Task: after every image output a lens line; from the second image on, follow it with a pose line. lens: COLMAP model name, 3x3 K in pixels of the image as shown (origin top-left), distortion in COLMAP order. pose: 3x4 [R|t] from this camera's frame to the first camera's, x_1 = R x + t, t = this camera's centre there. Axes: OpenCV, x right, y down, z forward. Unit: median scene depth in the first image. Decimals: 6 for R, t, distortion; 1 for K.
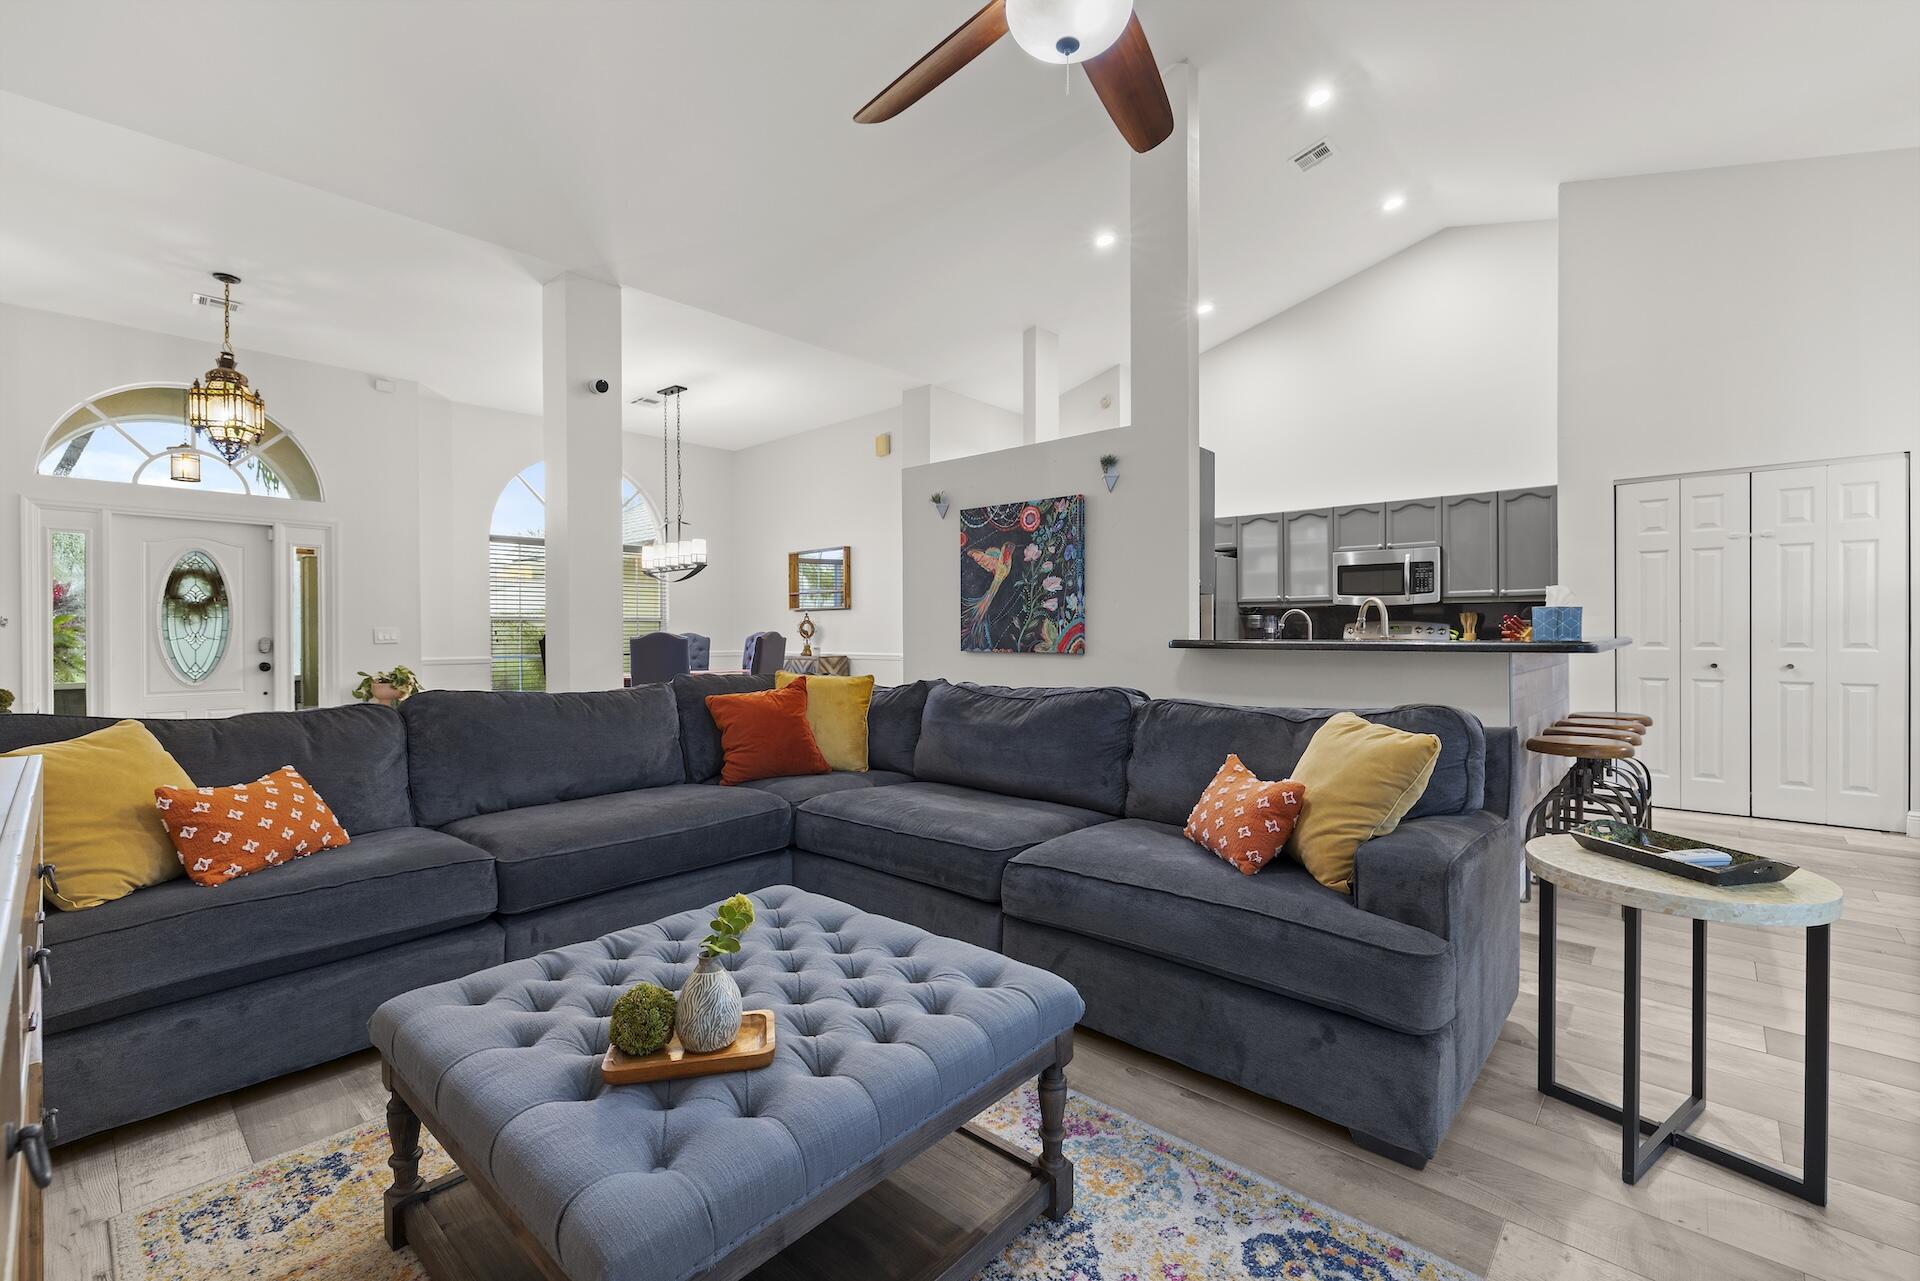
lens RADIAL K [[818.4, 0, 959.9], [0, 818.4, 634.6], [0, 0, 1]] dist [-0.002813, -0.000468]
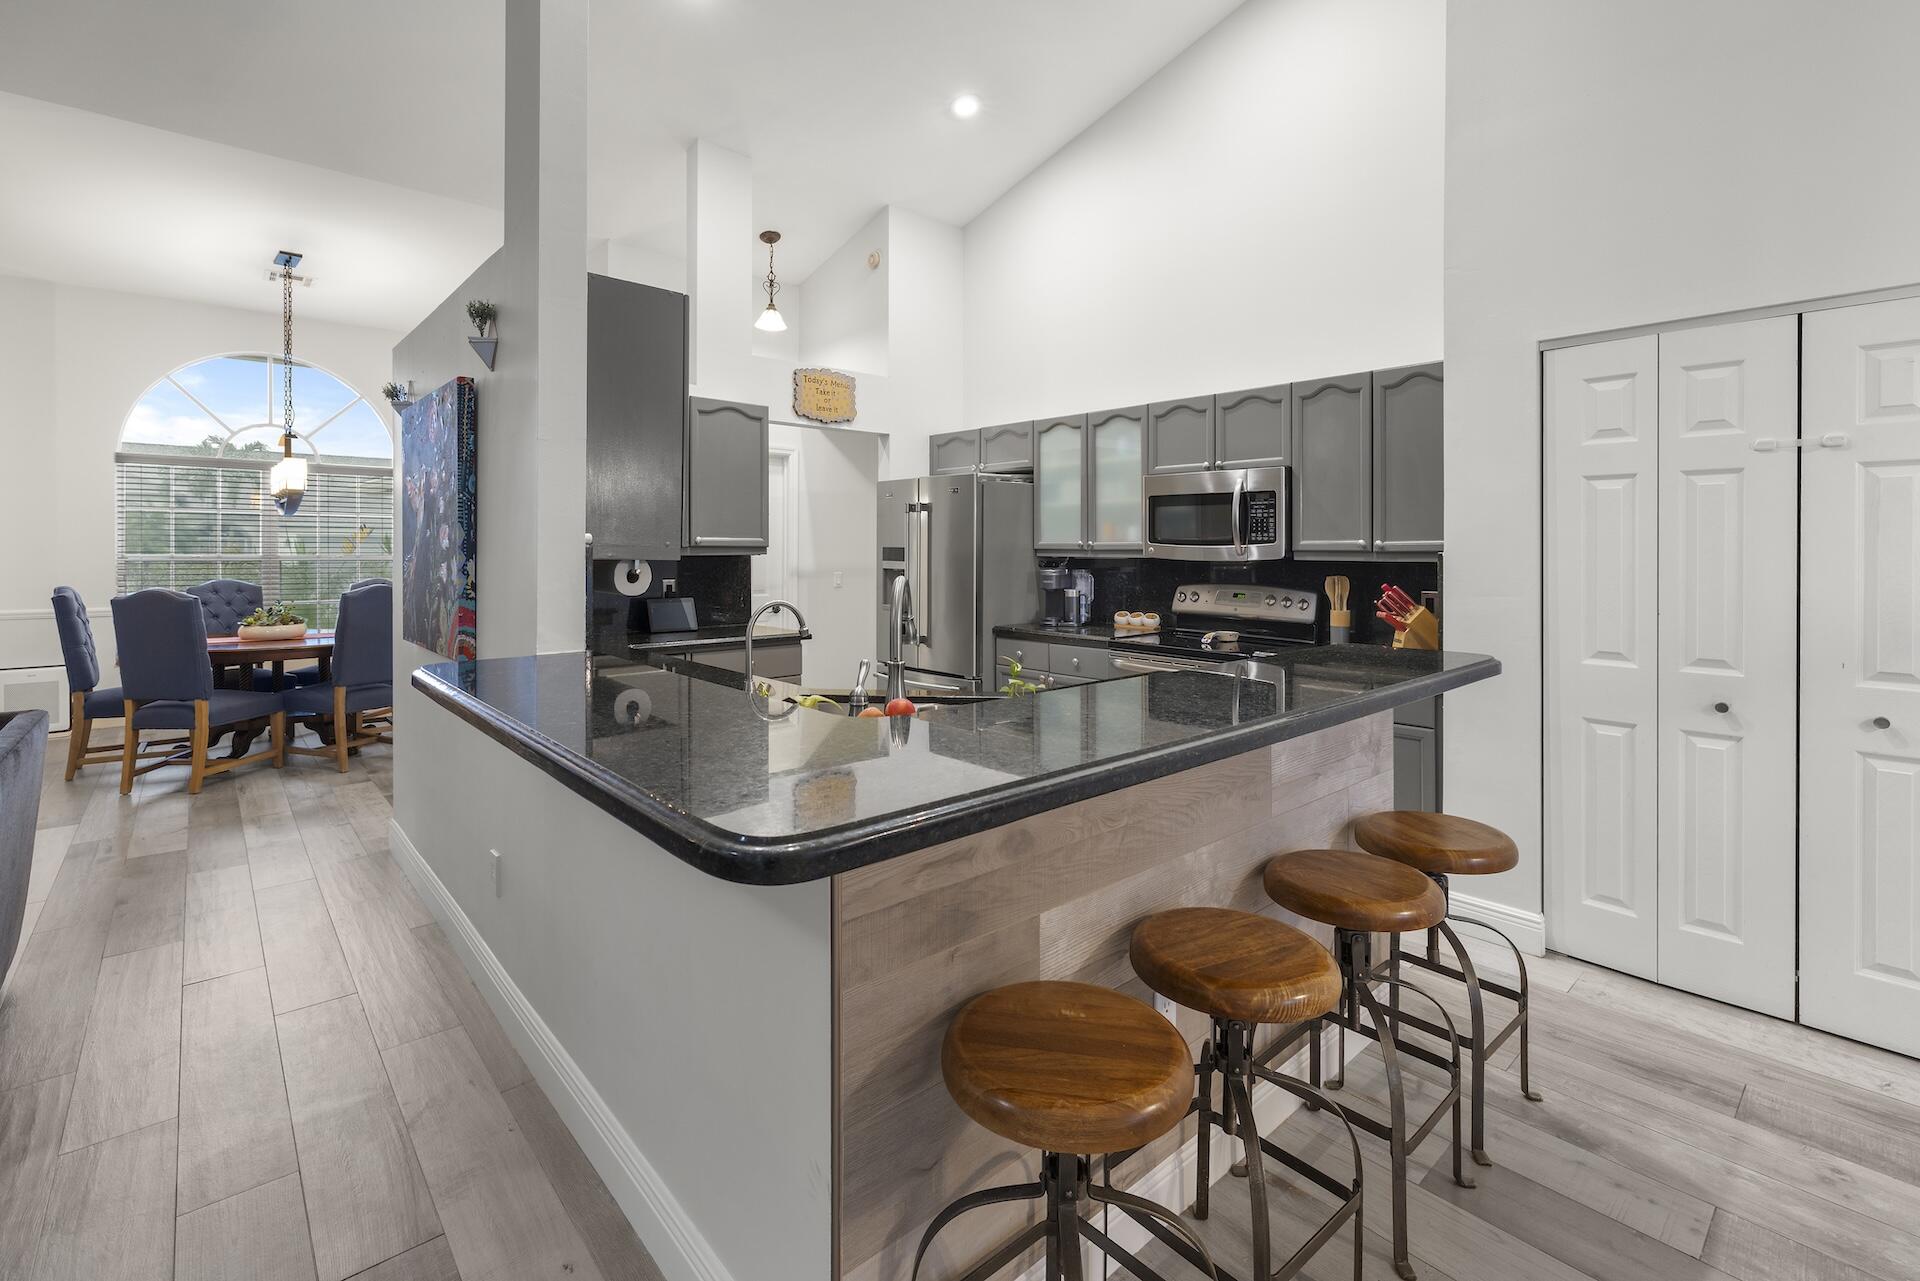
lens RADIAL K [[834.7, 0, 979.7], [0, 834.7, 552.2], [0, 0, 1]] dist [-0.005189, 0.000314]
pose [[0.995657, 0.006851, -0.092843, 0.433464], [-0.006731, 0.999976, 0.001611, -0.044891], [0.092852, -0.000979, 0.995679, 0.378906]]
